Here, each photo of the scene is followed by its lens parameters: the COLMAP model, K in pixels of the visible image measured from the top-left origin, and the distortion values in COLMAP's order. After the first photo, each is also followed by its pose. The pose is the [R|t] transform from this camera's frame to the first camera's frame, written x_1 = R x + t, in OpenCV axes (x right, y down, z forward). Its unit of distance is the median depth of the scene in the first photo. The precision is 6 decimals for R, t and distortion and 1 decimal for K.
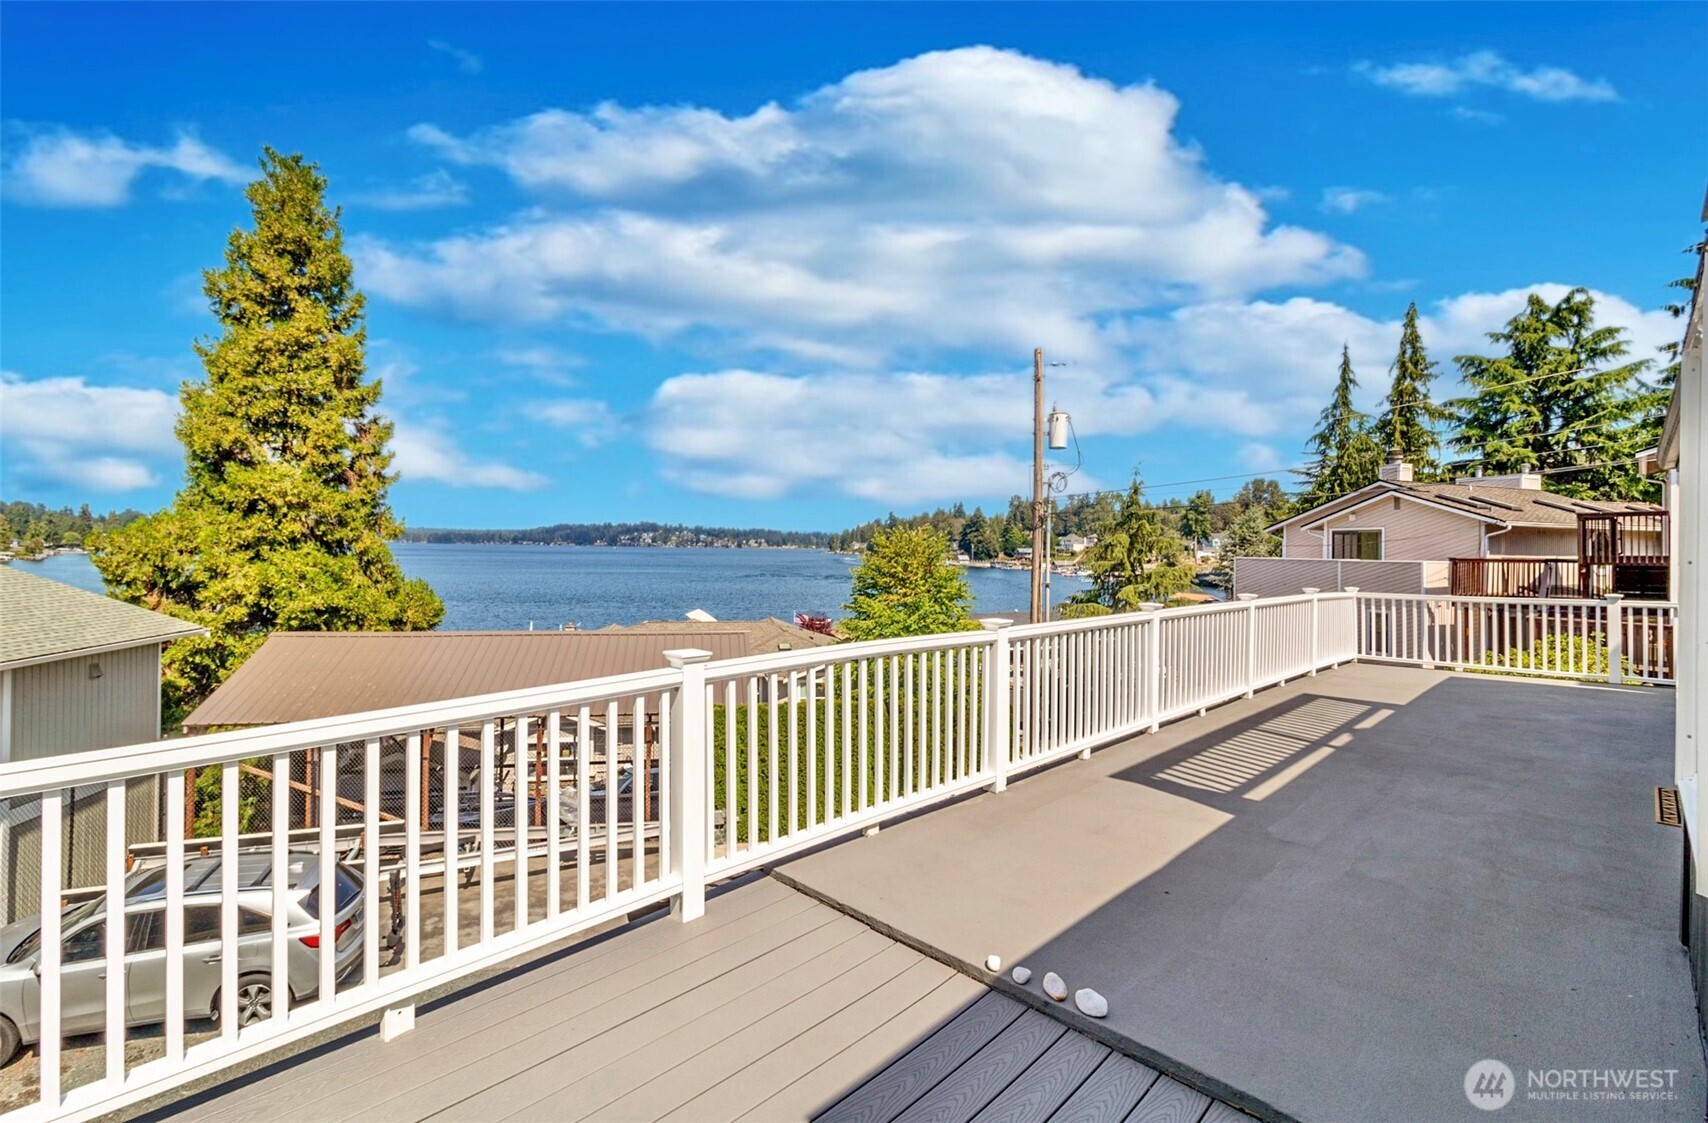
lens RADIAL K [[794.2, 0, 856.4], [0, 794.2, 544.8], [0, 0, 1]] dist [0.025395, -0.000160]
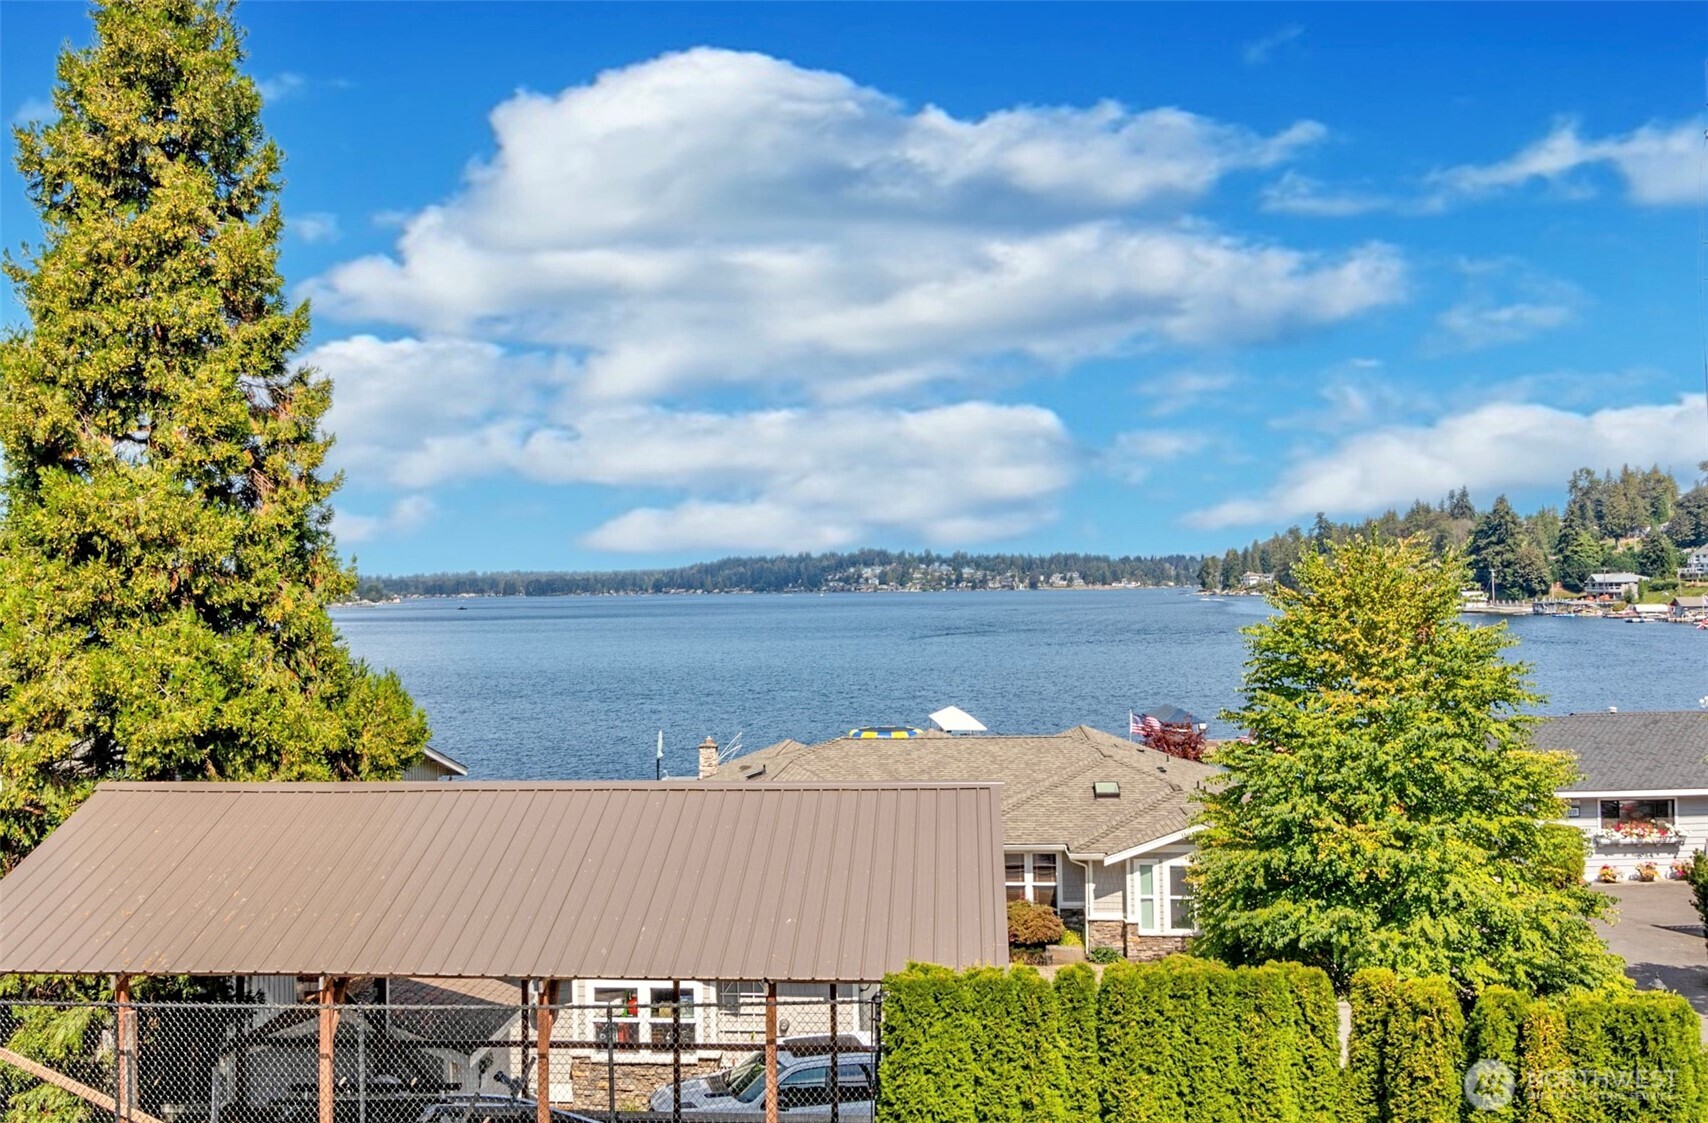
lens RADIAL K [[1399.1, 0, 835.5], [0, 1399.1, 561.0], [0, 0, 1]] dist [0.008165, 0.008012]
pose [[0.957629, -0.033712, -0.286026, 0.005070], [0.029280, 0.999376, -0.019760, -0.004166], [0.286514, 0.010548, 0.958018, 0.225160]]
